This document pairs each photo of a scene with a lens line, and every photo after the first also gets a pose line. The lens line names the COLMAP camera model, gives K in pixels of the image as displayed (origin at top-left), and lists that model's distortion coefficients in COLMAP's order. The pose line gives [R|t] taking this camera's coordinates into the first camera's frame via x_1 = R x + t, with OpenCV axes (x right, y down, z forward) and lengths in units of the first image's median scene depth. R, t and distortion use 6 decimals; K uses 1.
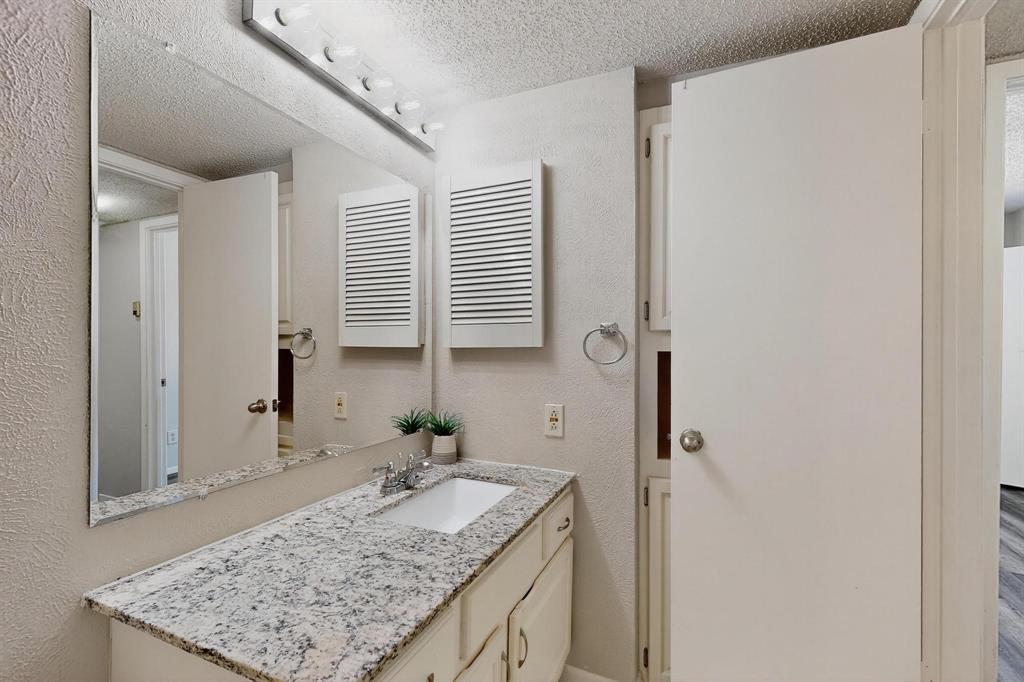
lens RADIAL K [[446.6, 0, 513.7], [0, 446.6, 344.4], [0, 0, 1]] dist [0.000839, 0.000067]
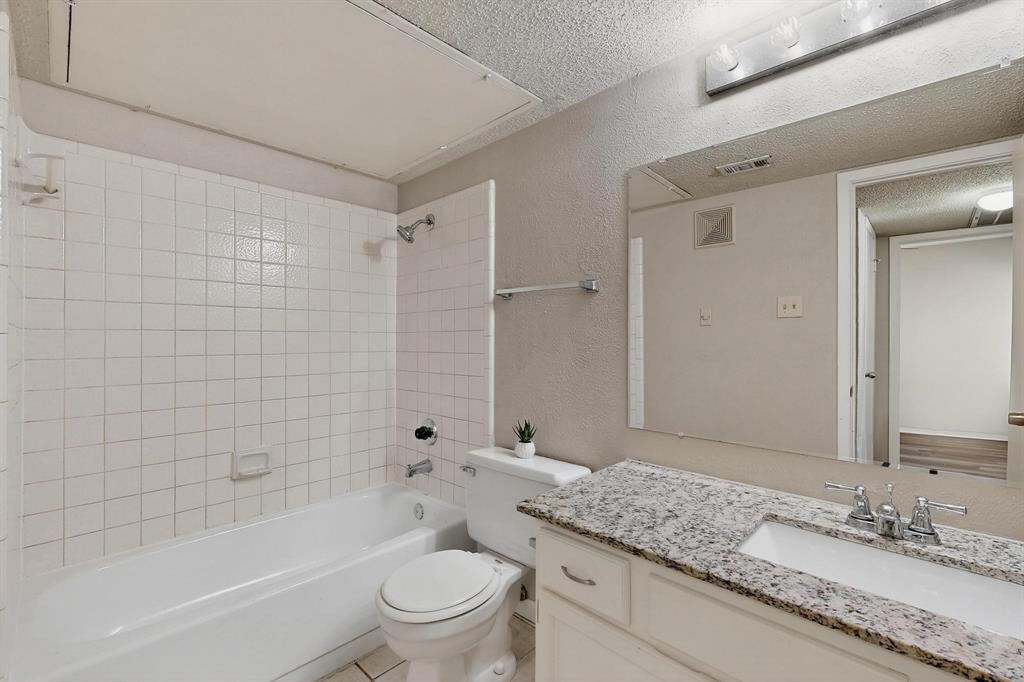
lens RADIAL K [[446.6, 0, 513.7], [0, 446.6, 344.4], [0, 0, 1]] dist [0.000839, 0.000067]
pose [[-0.349786, 0.007996, -0.936795, 0.871086], [0.005093, 0.999965, 0.006634, 0.010147], [0.936816, -0.002450, -0.349815, 0.936098]]
